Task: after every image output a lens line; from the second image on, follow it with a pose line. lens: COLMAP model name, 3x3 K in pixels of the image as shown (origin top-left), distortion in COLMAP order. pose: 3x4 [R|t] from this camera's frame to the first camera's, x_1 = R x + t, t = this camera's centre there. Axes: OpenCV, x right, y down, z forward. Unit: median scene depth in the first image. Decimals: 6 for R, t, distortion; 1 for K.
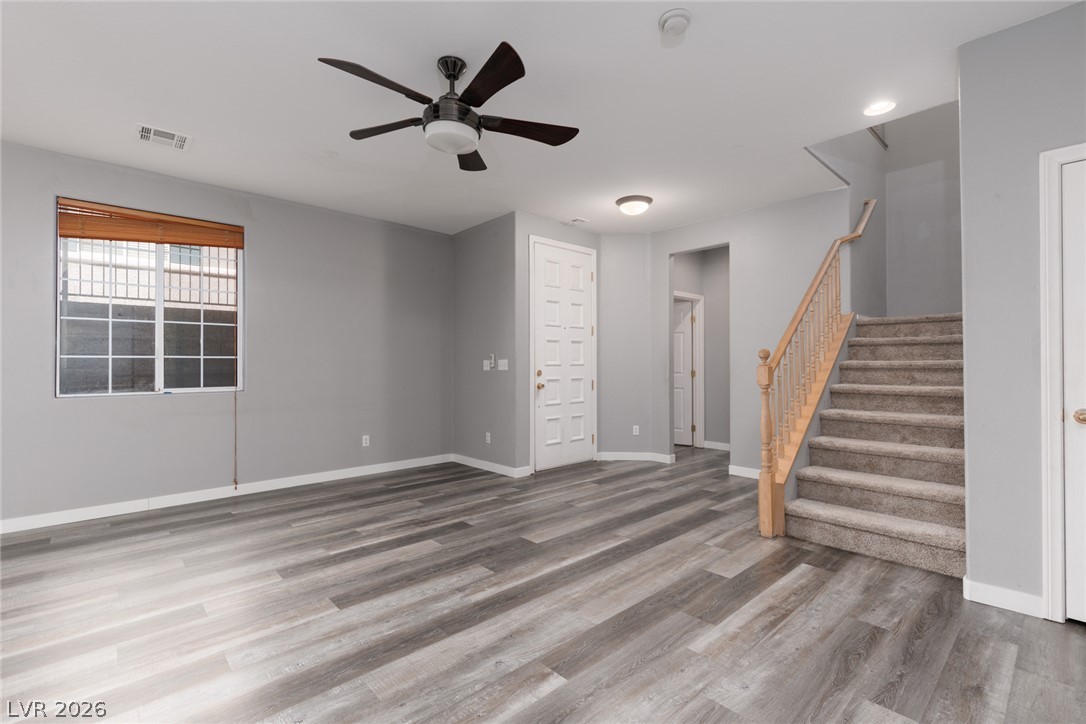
lens RADIAL K [[485.1, 0, 547.2], [0, 485.1, 360.3], [0, 0, 1]] dist [0.005720, -0.000631]
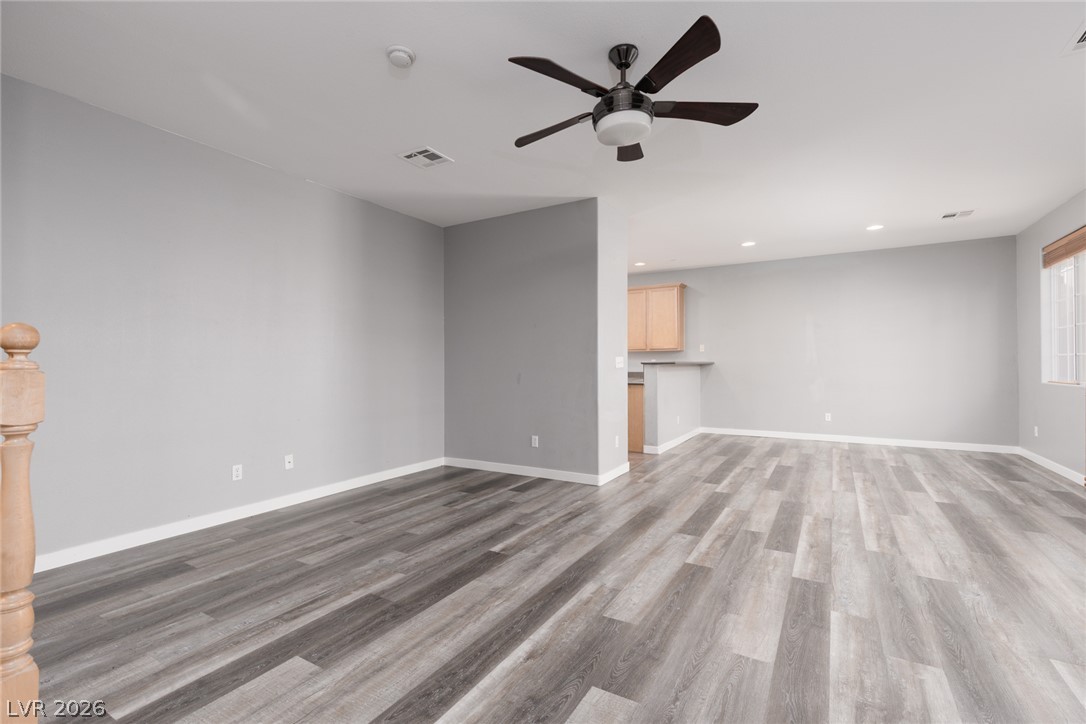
lens RADIAL K [[485.1, 0, 547.2], [0, 485.1, 360.3], [0, 0, 1]] dist [0.005720, -0.000631]
pose [[-0.958322, 0.006538, -0.285615, 0.168133], [0.010438, 0.999872, -0.012133, 0.010438], [0.285499, -0.014609, -0.958268, 1.385774]]
